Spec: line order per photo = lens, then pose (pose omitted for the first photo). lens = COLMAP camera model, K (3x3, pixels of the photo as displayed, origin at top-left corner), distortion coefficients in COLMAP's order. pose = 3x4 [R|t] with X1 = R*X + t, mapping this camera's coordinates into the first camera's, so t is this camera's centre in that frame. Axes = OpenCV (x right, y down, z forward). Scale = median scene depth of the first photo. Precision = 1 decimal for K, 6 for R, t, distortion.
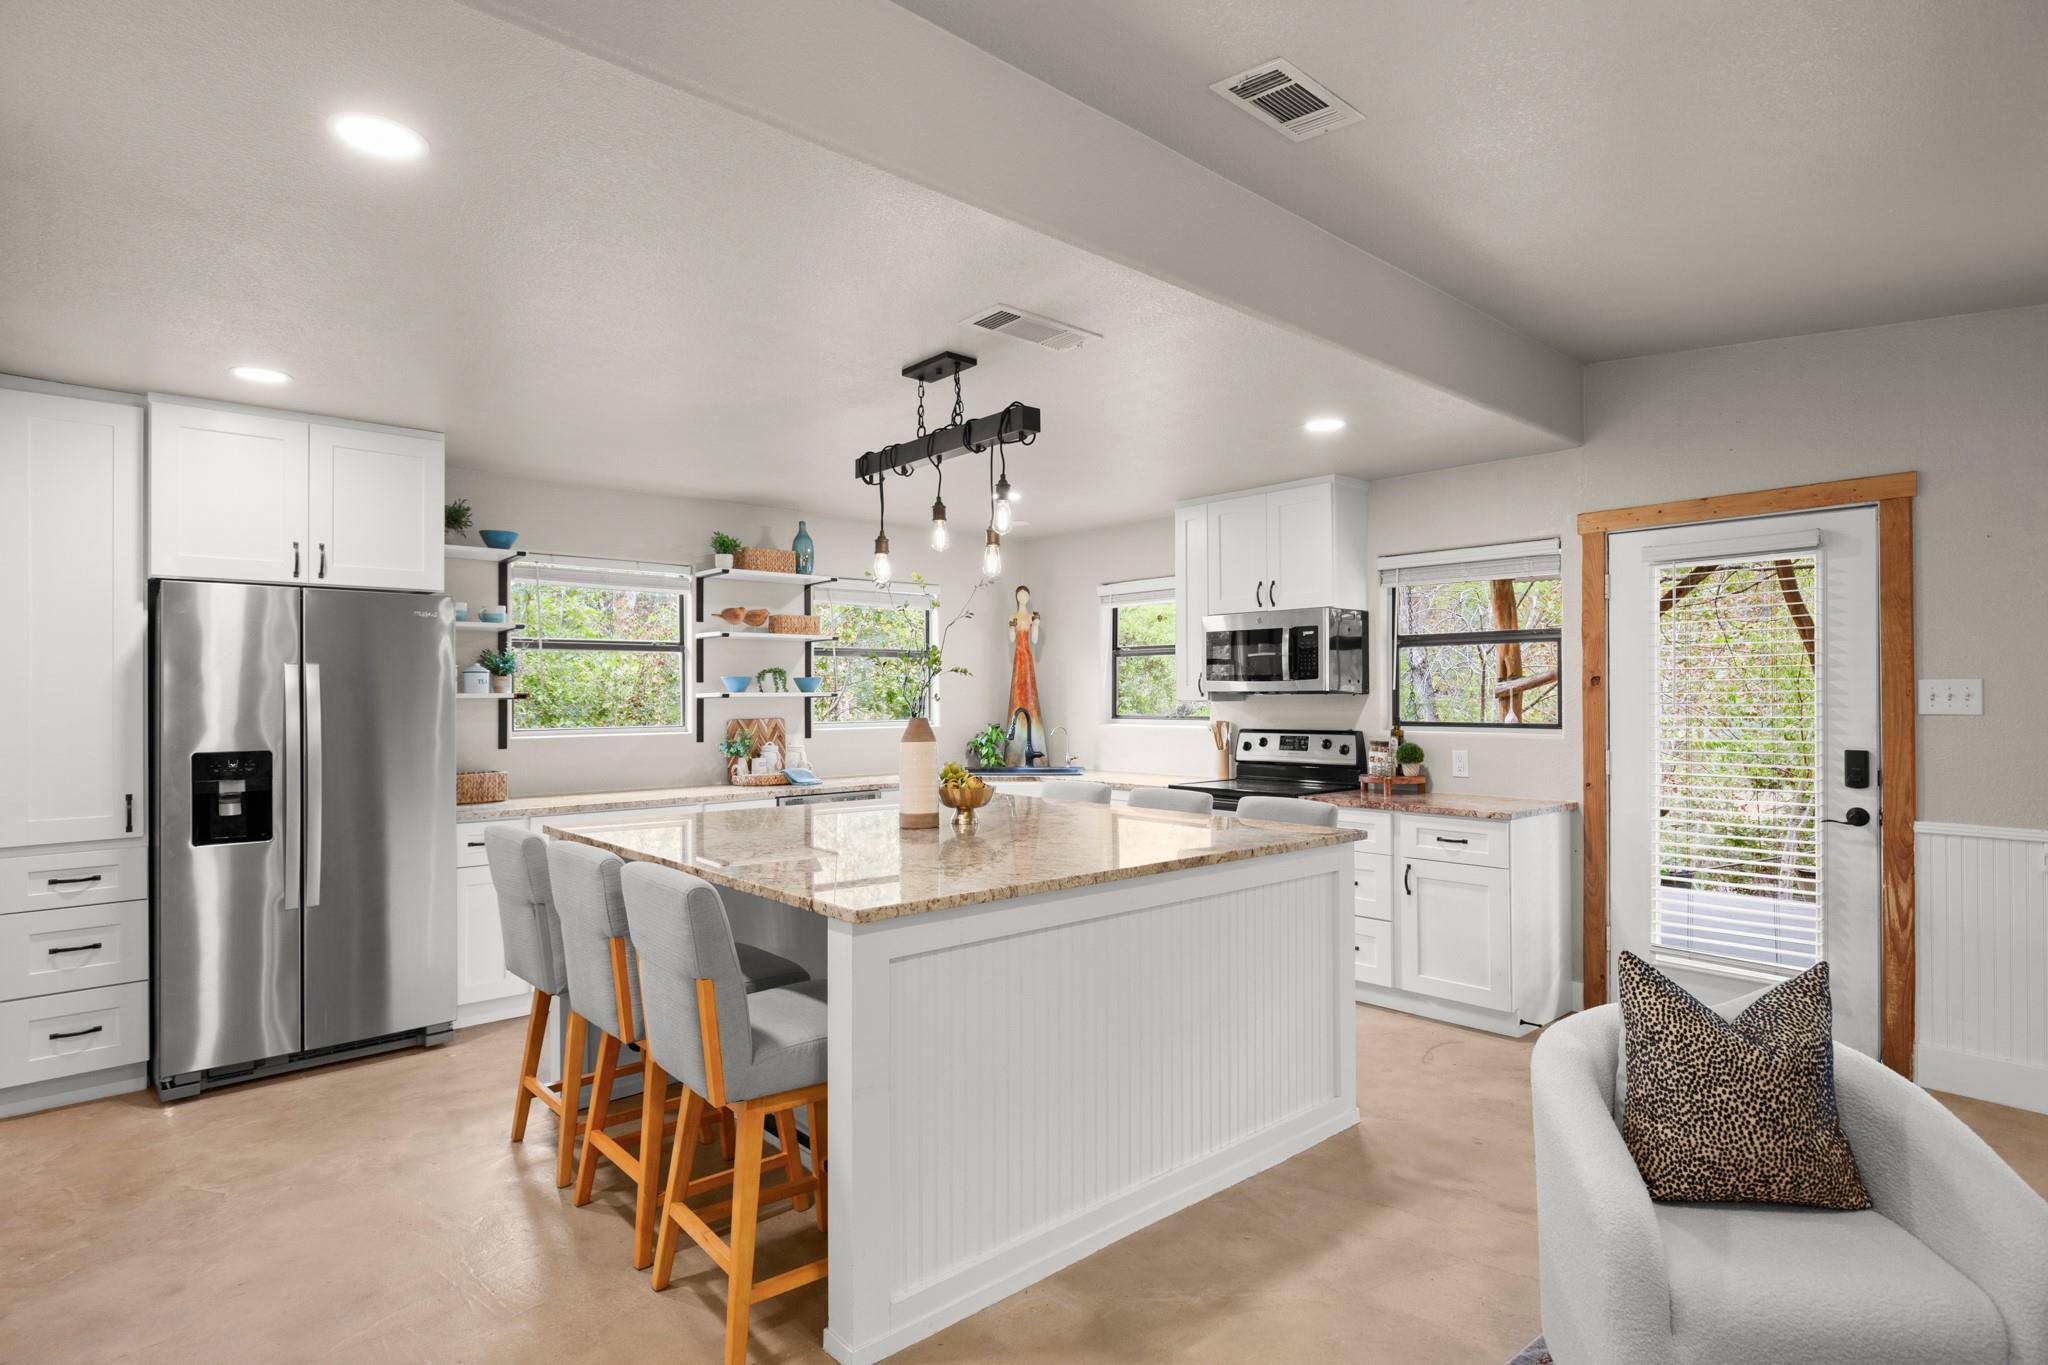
lens RADIAL K [[1043.3, 0, 1037.7], [0, 1043.3, 686.0], [0, 0, 1]] dist [-0.000399, -0.000606]
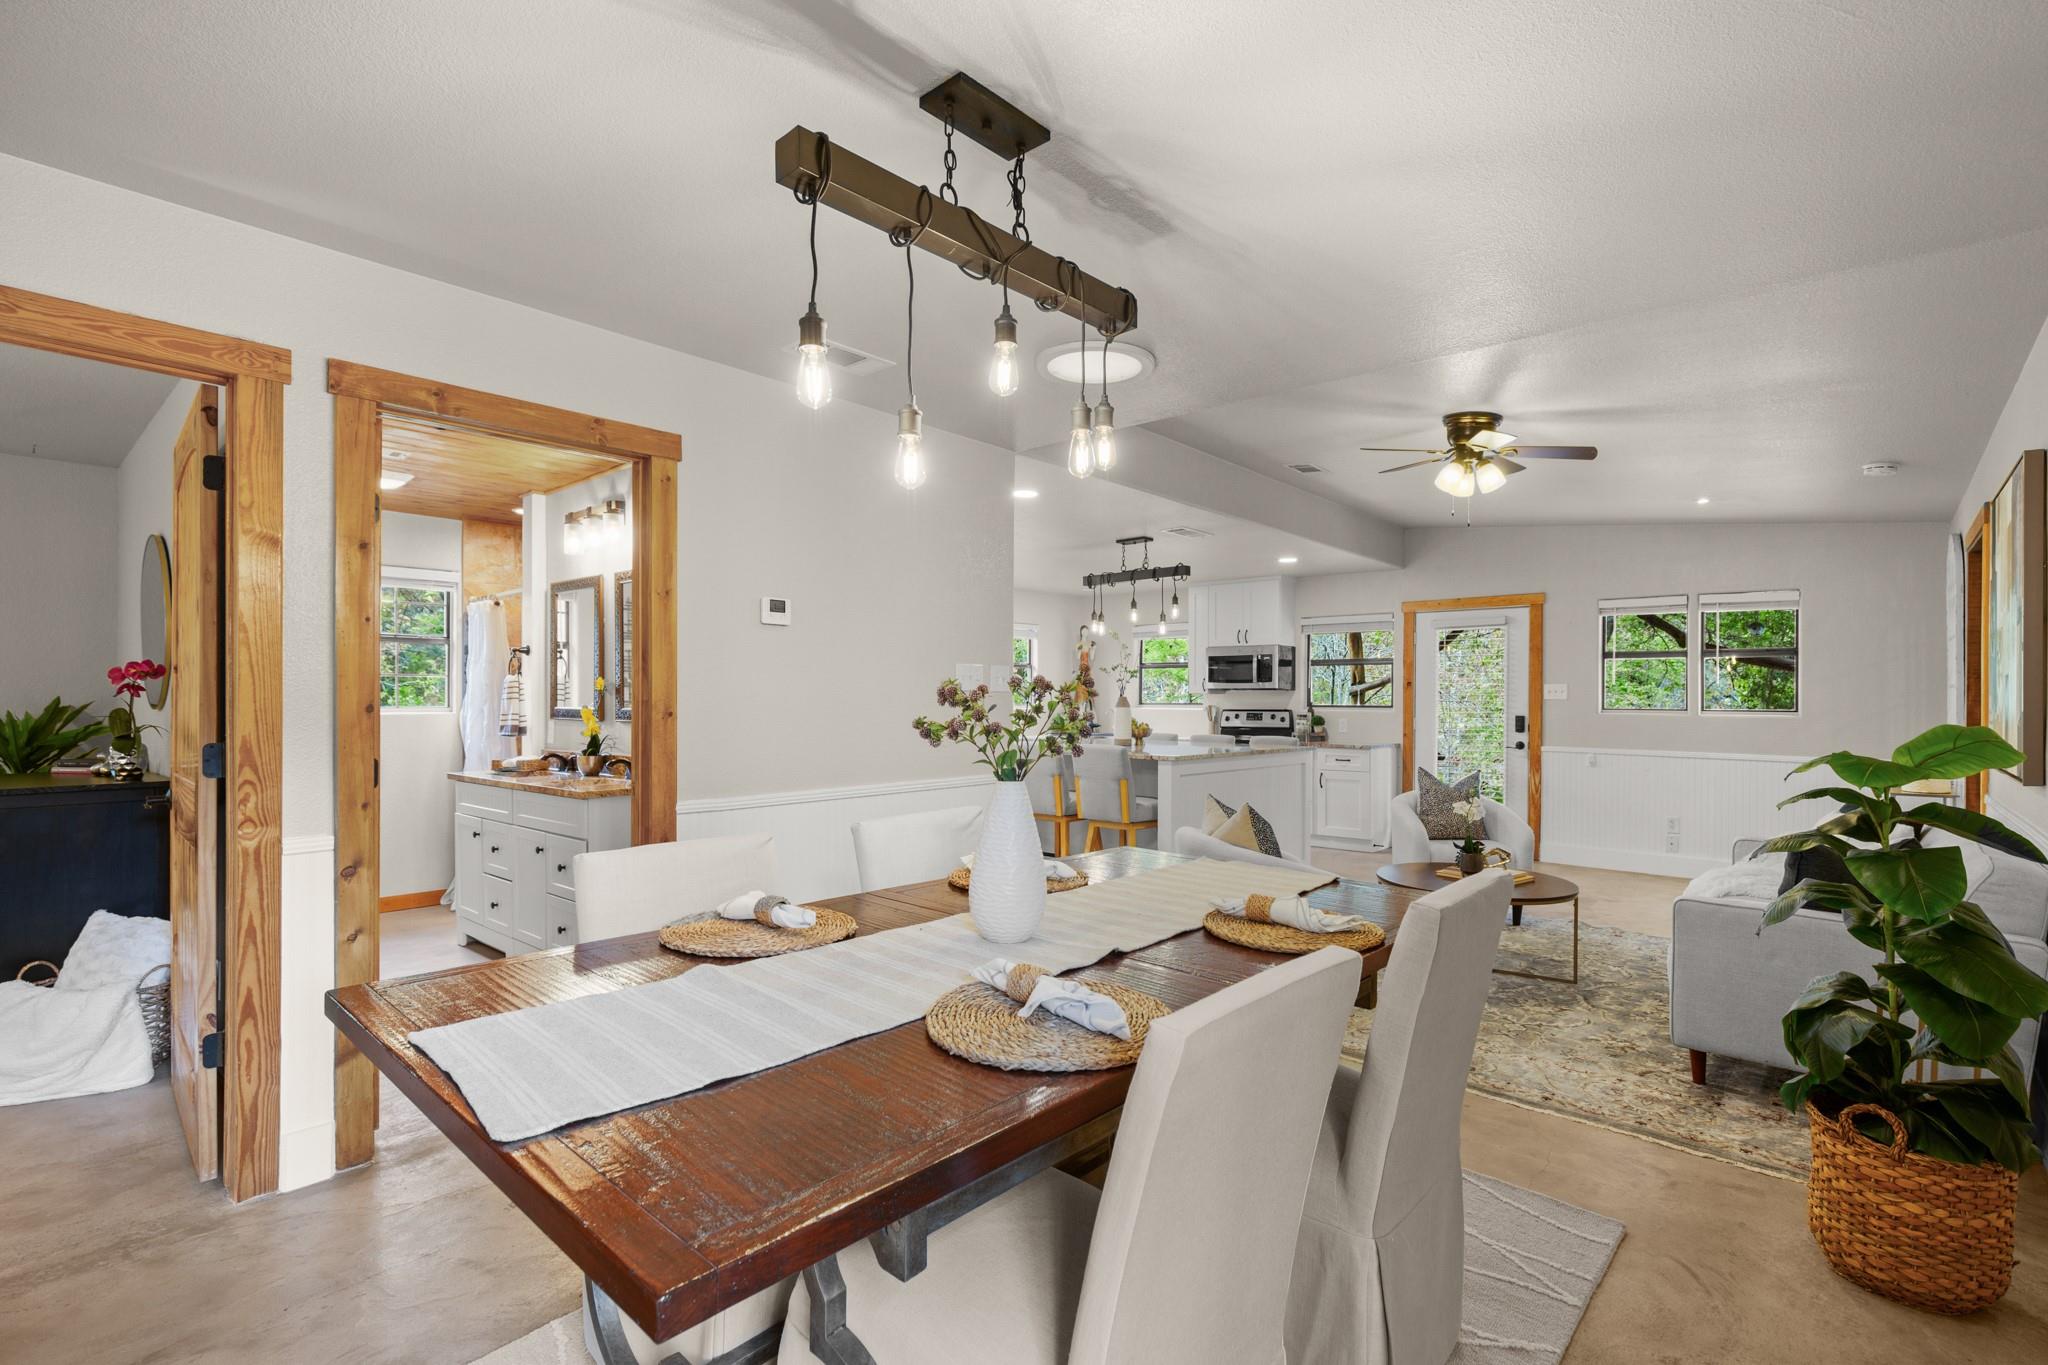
lens RADIAL K [[921.8, 0, 1033.0], [0, 921.8, 700.2], [0, 0, 1]] dist [0.000594, -0.010600]
pose [[0.994075, 0.006837, 0.108480, -0.409912], [-0.008033, 0.999912, 0.010598, 0.014041], [-0.108398, -0.011407, 0.994042, -0.745815]]
